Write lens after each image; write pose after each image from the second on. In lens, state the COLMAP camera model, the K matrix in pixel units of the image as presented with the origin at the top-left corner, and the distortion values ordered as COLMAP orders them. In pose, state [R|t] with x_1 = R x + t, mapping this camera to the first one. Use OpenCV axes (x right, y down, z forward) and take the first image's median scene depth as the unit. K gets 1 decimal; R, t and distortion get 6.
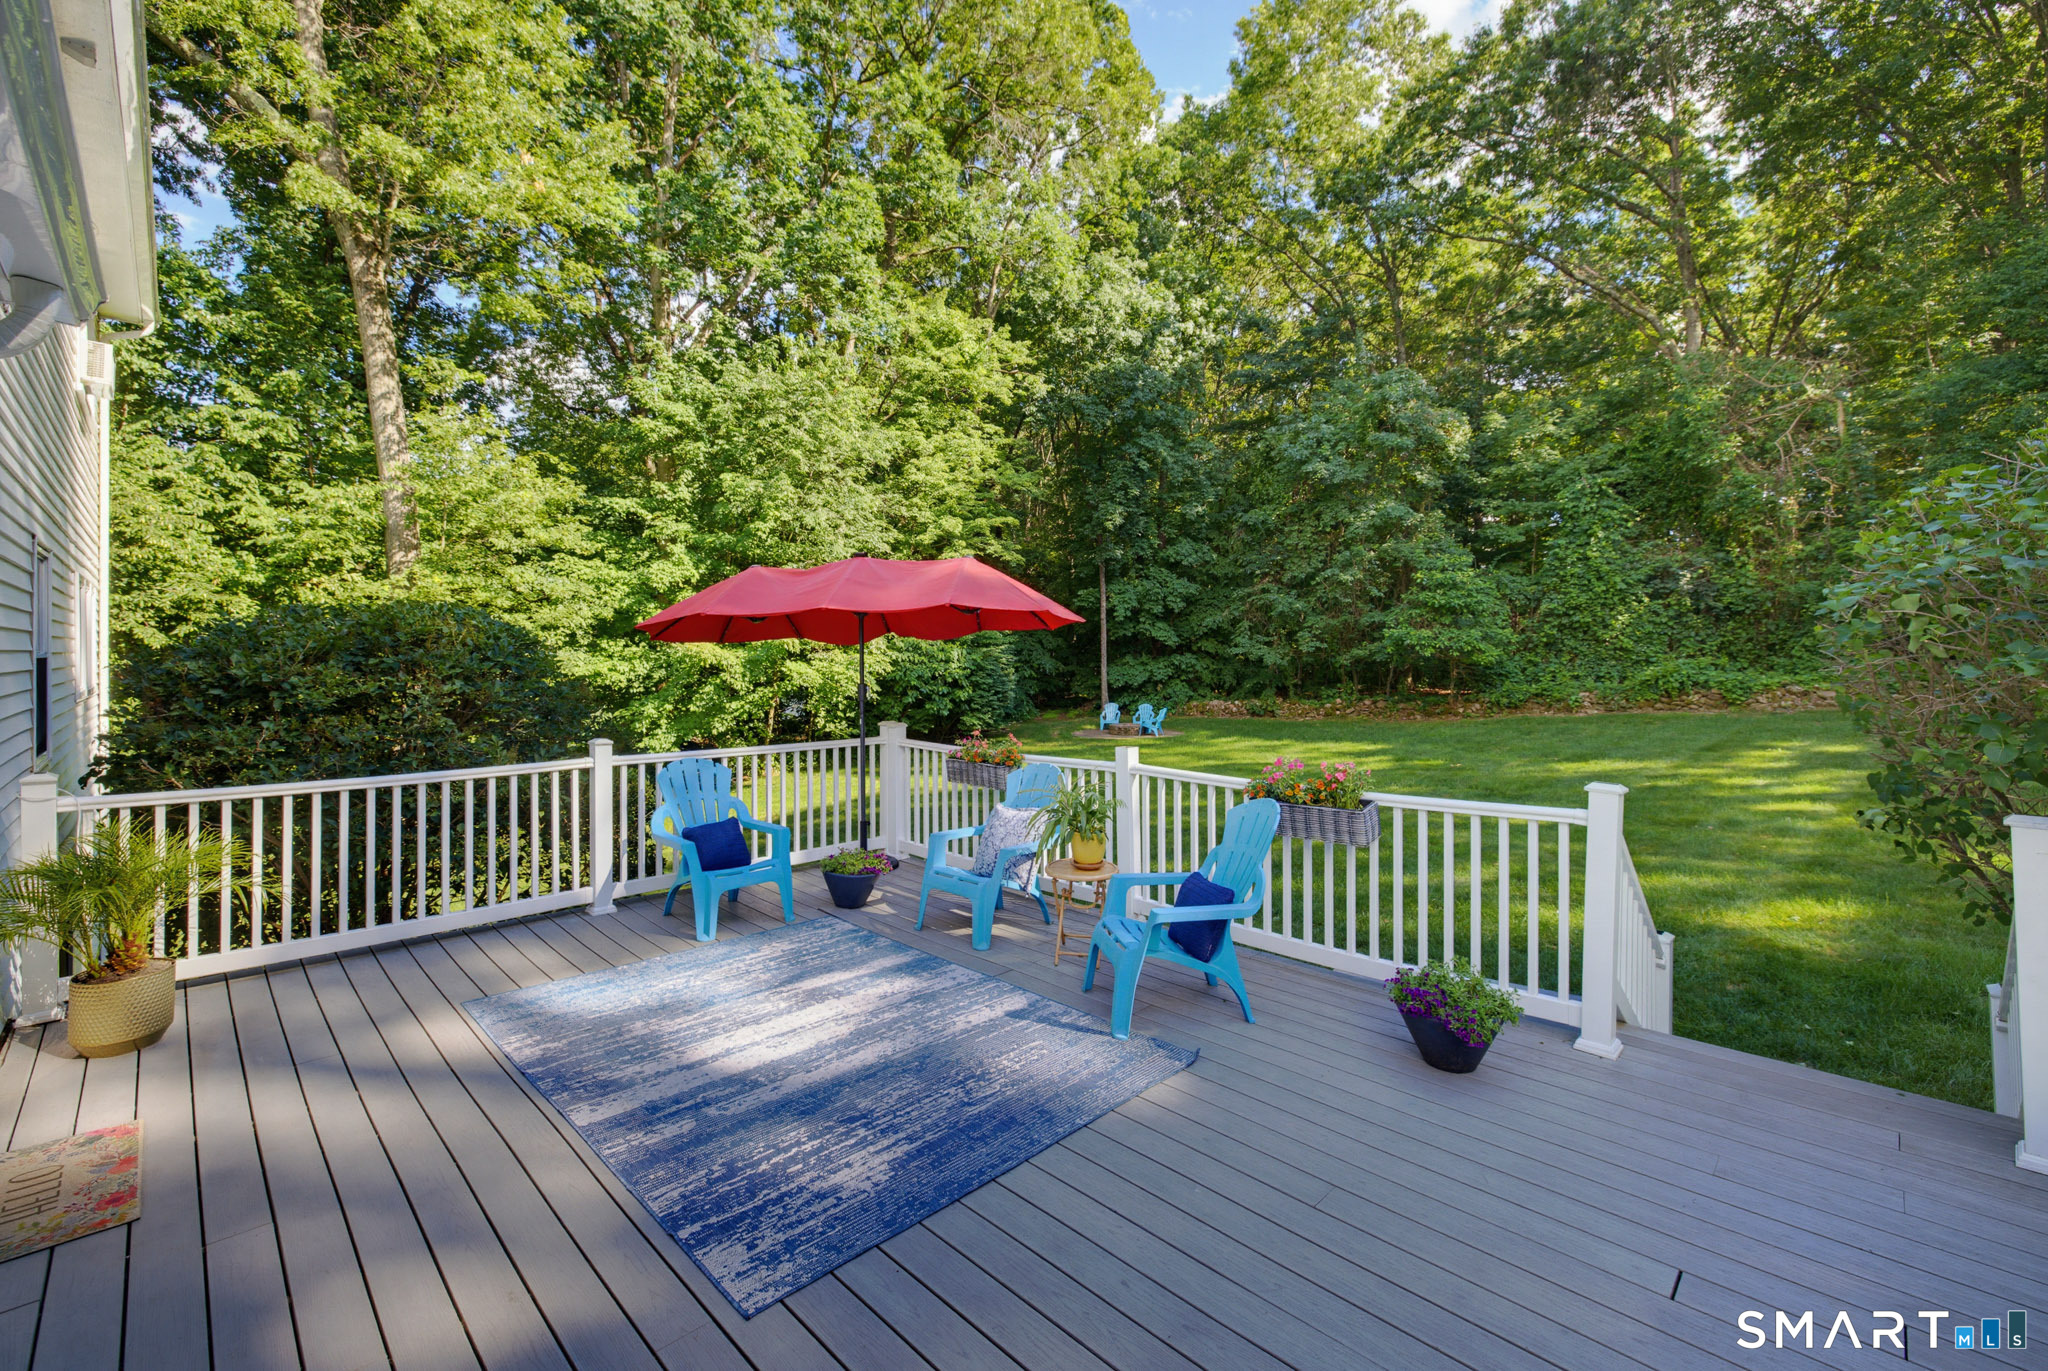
lens RADIAL K [[903.7, 0, 1029.8], [0, 903.7, 653.8], [0, 0, 1]] dist [-0.002426, 0.000037]
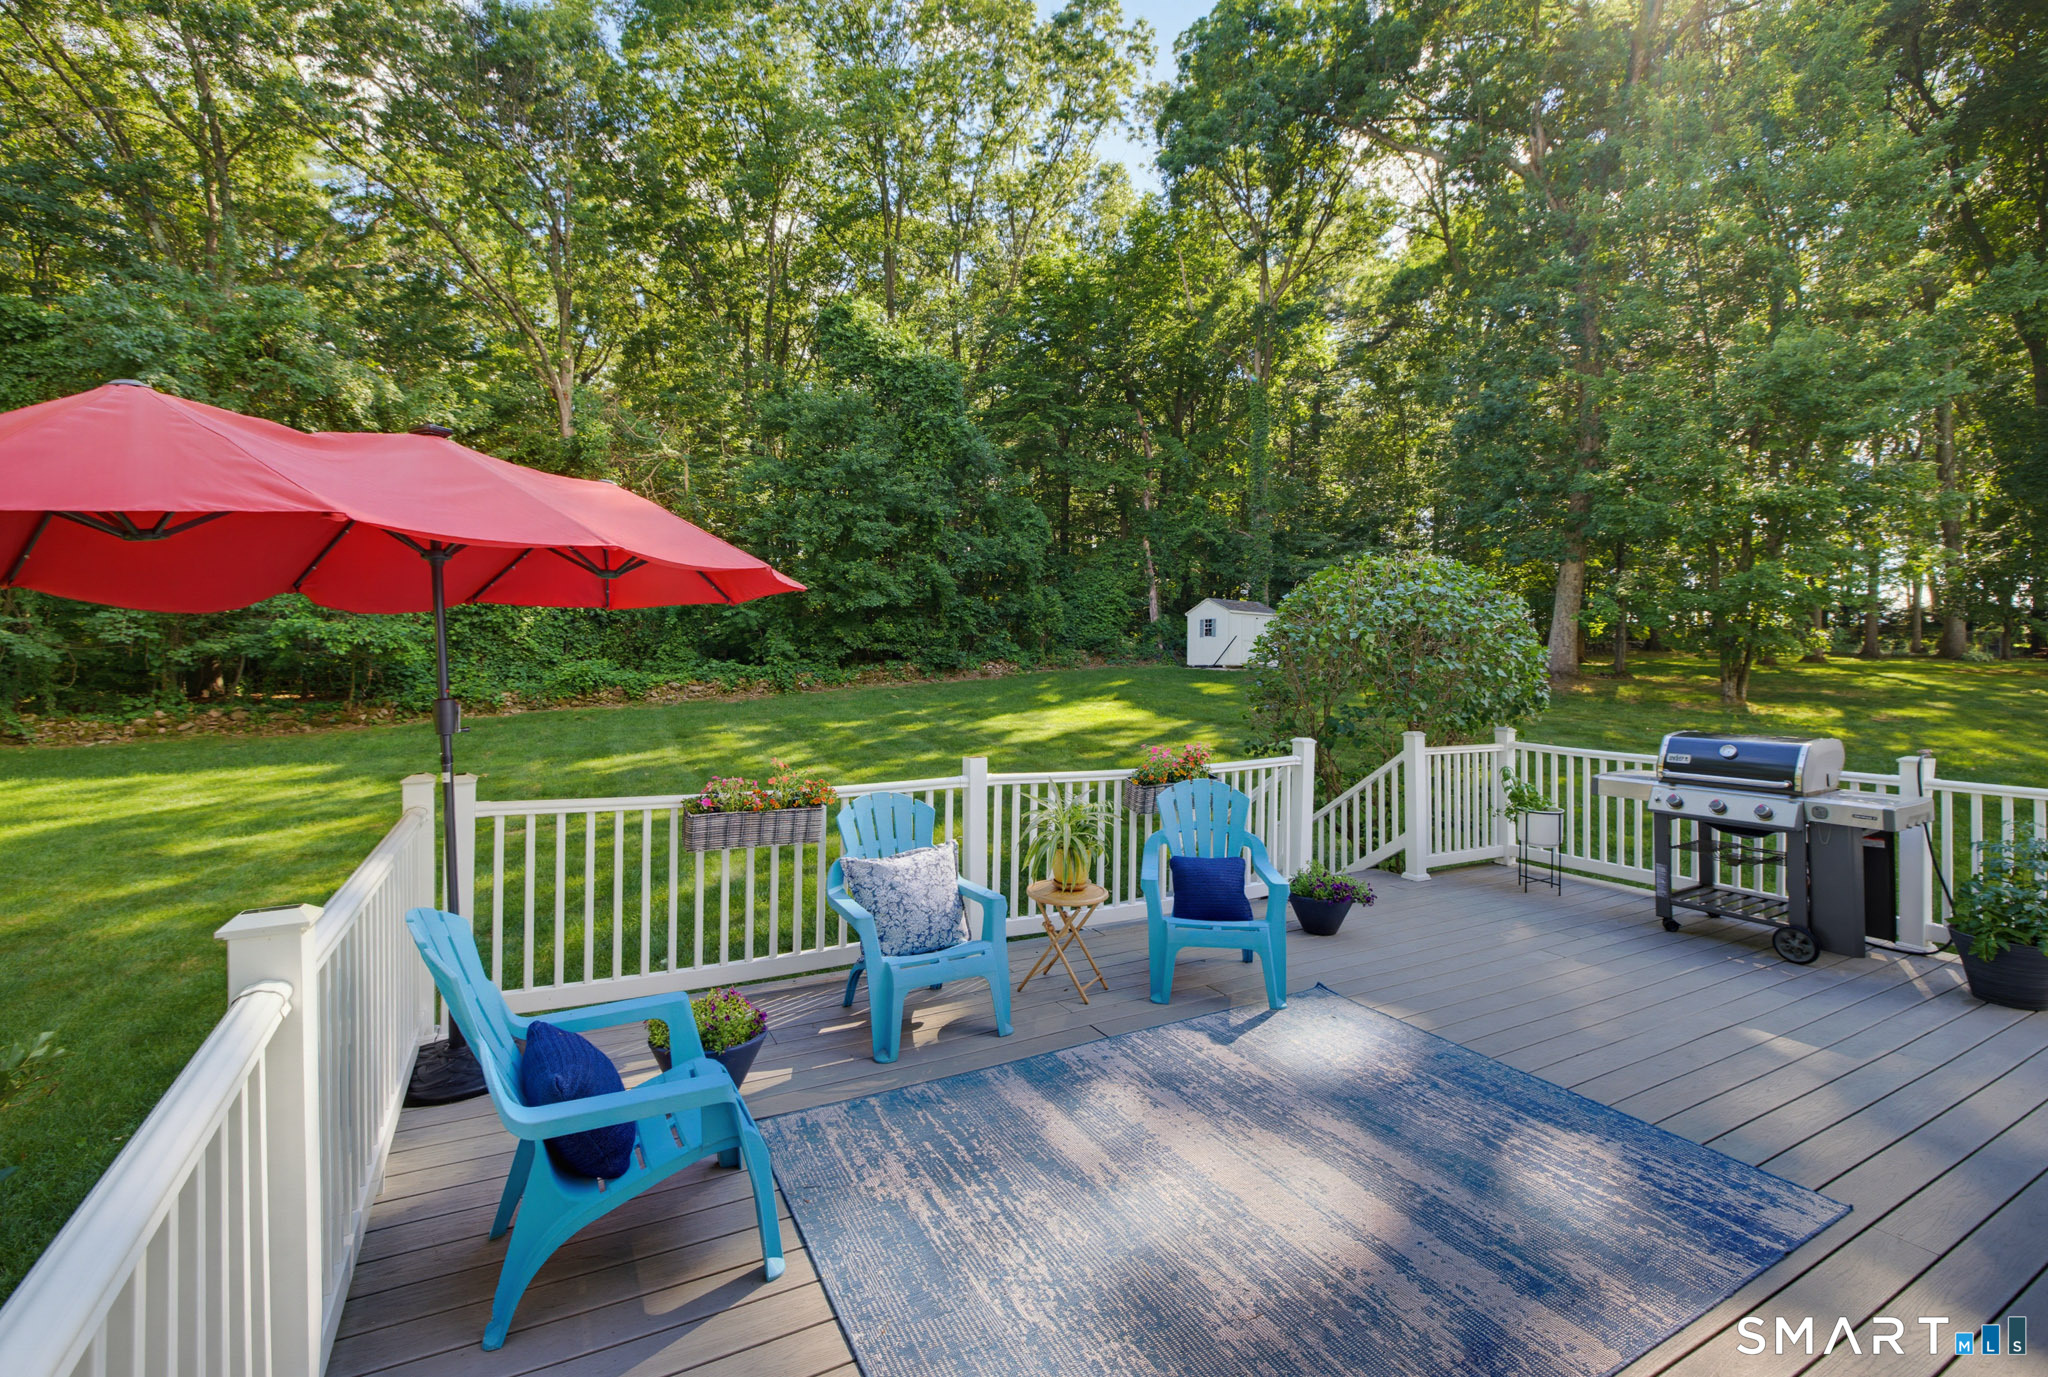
lens RADIAL K [[887.2, 0, 1021.8], [0, 887.2, 675.1], [0, 0, 1]] dist [0.003053, 0.000395]
pose [[0.259077, -0.008538, 0.965819, -0.971662], [-0.014523, 0.999813, 0.012735, 0.012994], [-0.965747, -0.017326, 0.258905, 0.987891]]
